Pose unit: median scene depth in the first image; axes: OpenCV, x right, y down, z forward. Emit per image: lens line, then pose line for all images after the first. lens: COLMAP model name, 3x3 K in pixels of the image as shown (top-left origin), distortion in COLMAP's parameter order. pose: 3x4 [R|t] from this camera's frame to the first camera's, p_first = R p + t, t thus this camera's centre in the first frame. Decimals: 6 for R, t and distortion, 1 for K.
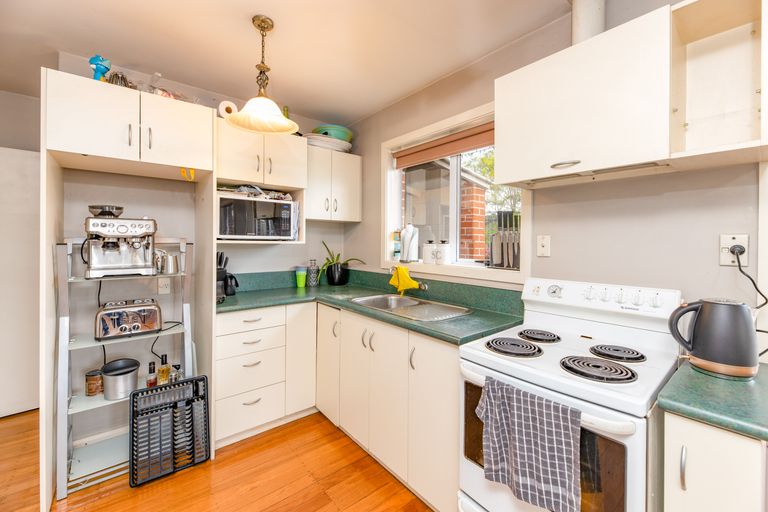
lens RADIAL K [[316.7, 0, 383.4], [0, 316.7, 249.9], [0, 0, 1]] dist [-0.000961, -0.001512]
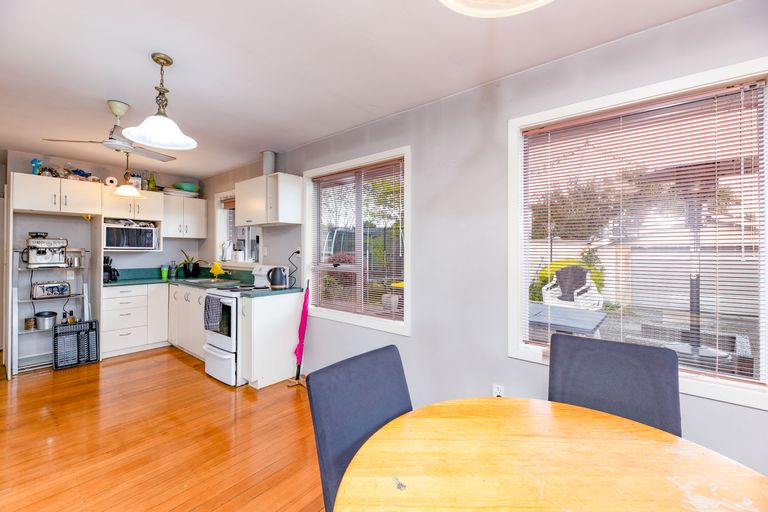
lens RADIAL K [[316.7, 0, 385.6], [0, 316.7, 253.1], [0, 0, 1]] dist [-0.000961, -0.001512]
pose [[0.975126, -0.004111, 0.221614, 0.704024], [0.007537, 0.999865, -0.014616, 0.031468], [-0.221524, 0.015923, 0.975025, -1.230312]]
